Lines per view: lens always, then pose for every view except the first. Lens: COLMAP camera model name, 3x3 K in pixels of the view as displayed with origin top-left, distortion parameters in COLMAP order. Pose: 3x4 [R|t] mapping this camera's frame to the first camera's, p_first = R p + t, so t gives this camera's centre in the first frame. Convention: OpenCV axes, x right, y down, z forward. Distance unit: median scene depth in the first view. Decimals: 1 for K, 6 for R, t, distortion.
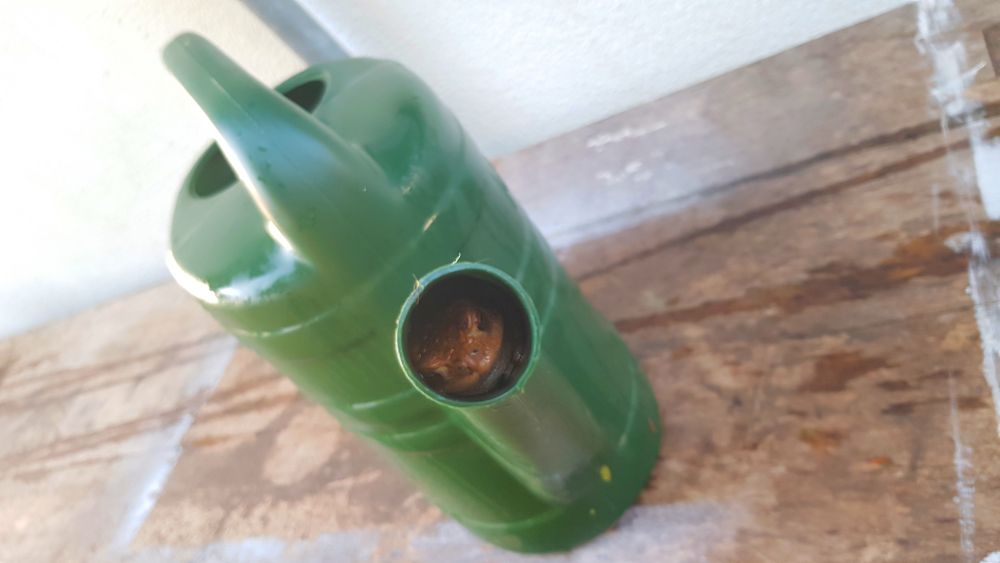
lens RADIAL K [[772.5, 0, 502.4], [0, 772.5, 288.8], [0, 0, 1]] dist [0.057309, -0.118891]
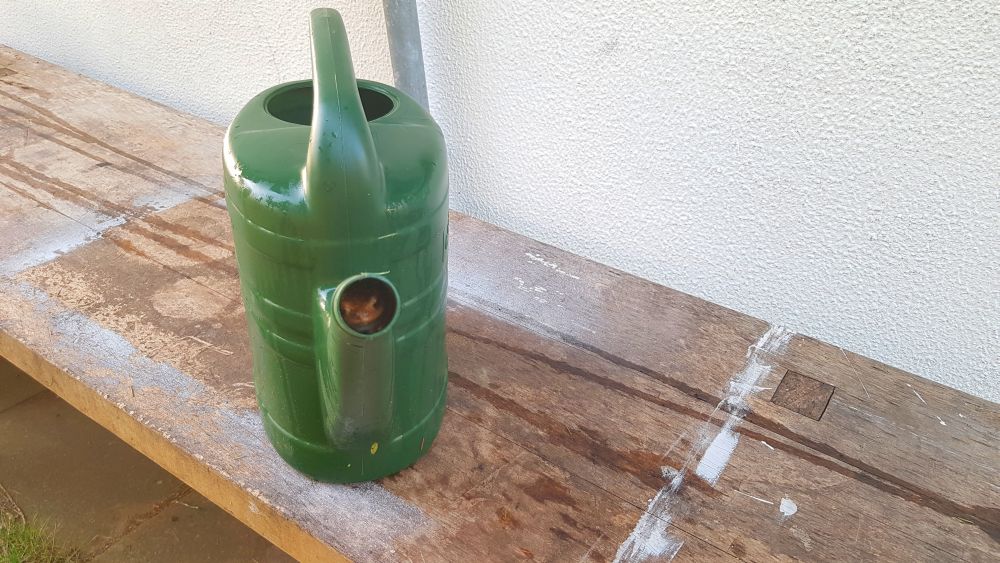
lens RADIAL K [[792.4, 0, 500.0], [0, 792.4, 281.5], [0, 0, 1]] dist [0.113640, -0.191597]
pose [[0.776291, 0.626070, 0.073545, 0.012585], [-0.620026, 0.779386, -0.090144, -0.006958], [-0.113756, 0.024378, 0.993210, -0.404435]]
